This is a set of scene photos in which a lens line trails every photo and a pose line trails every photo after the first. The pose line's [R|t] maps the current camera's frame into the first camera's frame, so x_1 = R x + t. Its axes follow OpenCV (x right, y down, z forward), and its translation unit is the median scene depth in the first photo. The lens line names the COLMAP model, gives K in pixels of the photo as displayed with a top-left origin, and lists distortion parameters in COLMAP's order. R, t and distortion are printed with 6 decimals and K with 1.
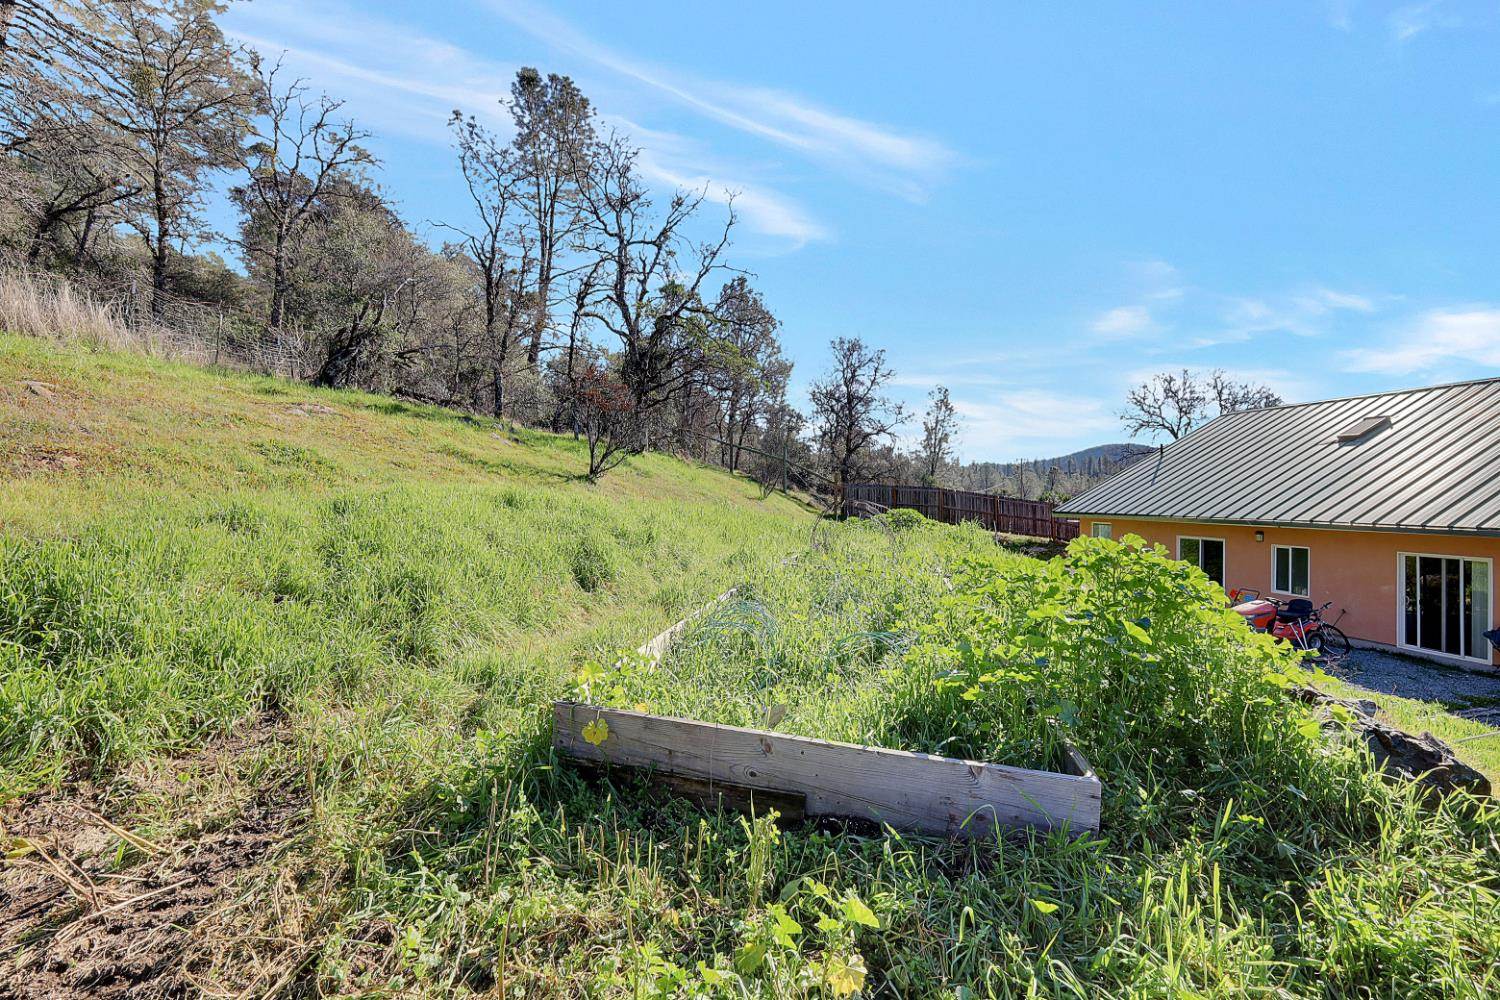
lens RADIAL K [[651.0, 0, 745.6], [0, 651.0, 495.1], [0, 0, 1]] dist [0.003070, -0.000067]
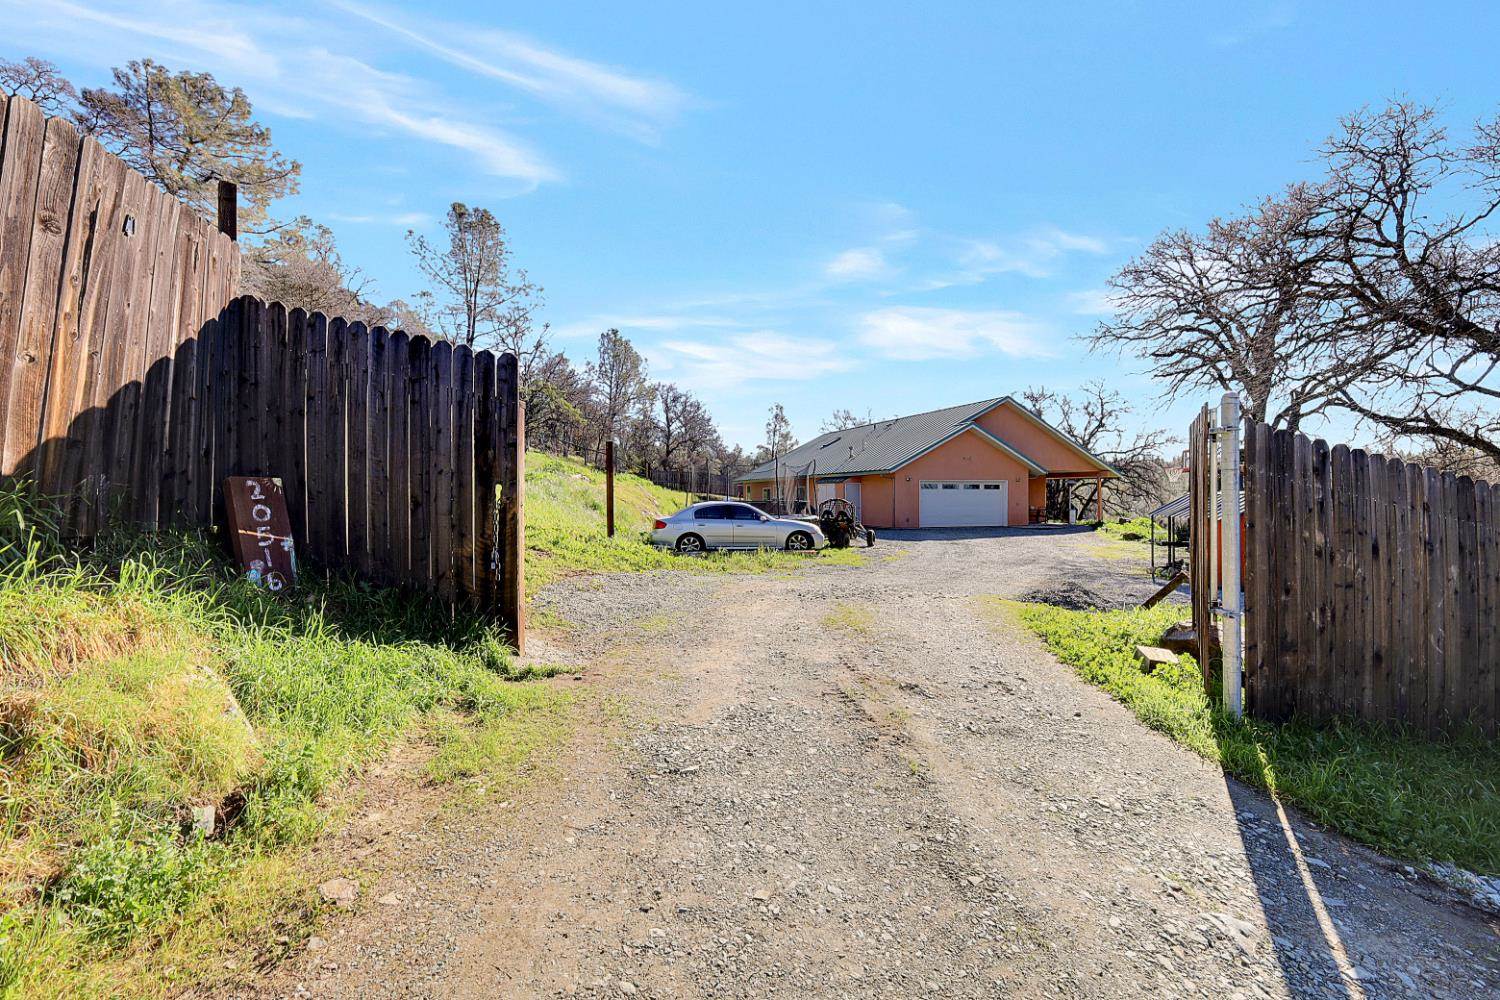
lens RADIAL K [[651.0, 0, 746.4], [0, 651.0, 495.8], [0, 0, 1]] dist [0.003070, -0.000067]
pose [[0.992899, -0.005395, 0.118835, 0.156629], [0.005898, 0.999975, -0.003883, 0.046656], [-0.118811, 0.004557, 0.992906, -0.618523]]
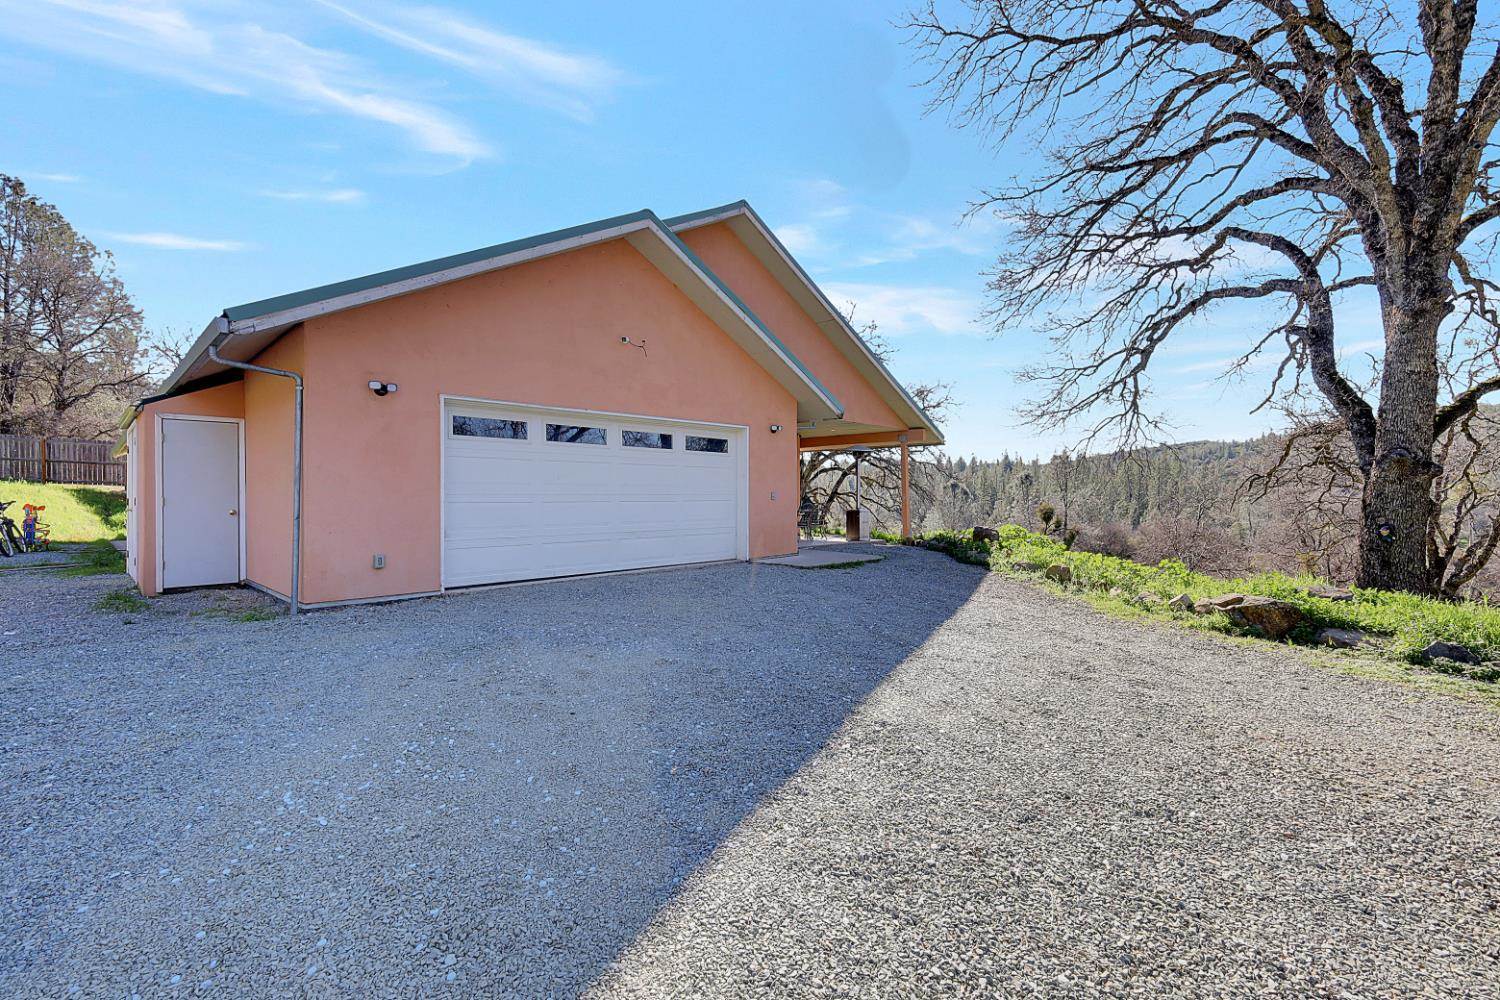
lens RADIAL K [[651.0, 0, 748.8], [0, 651.0, 496.0], [0, 0, 1]] dist [0.003070, -0.000067]
pose [[0.836096, -0.009452, 0.548502, 0.410040], [0.012581, 0.999919, -0.001947, 0.055817], [-0.548440, 0.008528, 0.836147, -0.110039]]
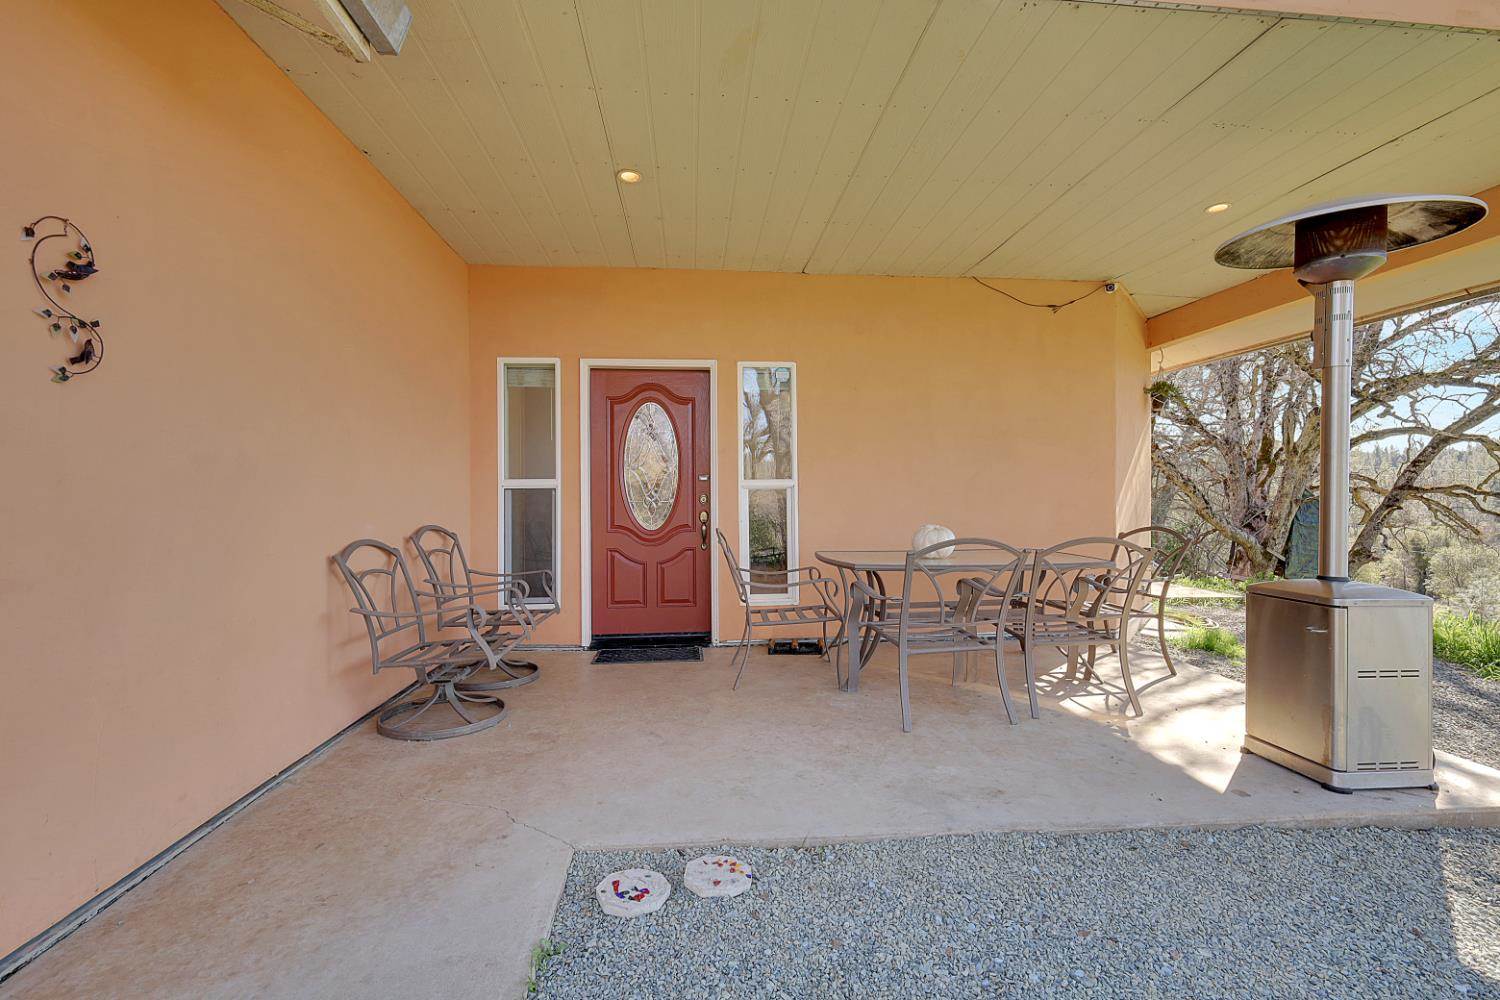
lens RADIAL K [[651.0, 0, 749.7], [0, 651.0, 495.5], [0, 0, 1]] dist [0.003070, -0.000067]
pose [[0.993980, -0.007378, -0.109316, 0.625587], [0.007232, 0.999972, -0.001730, 0.054182], [0.109326, 0.000929, 0.994006, 0.117658]]
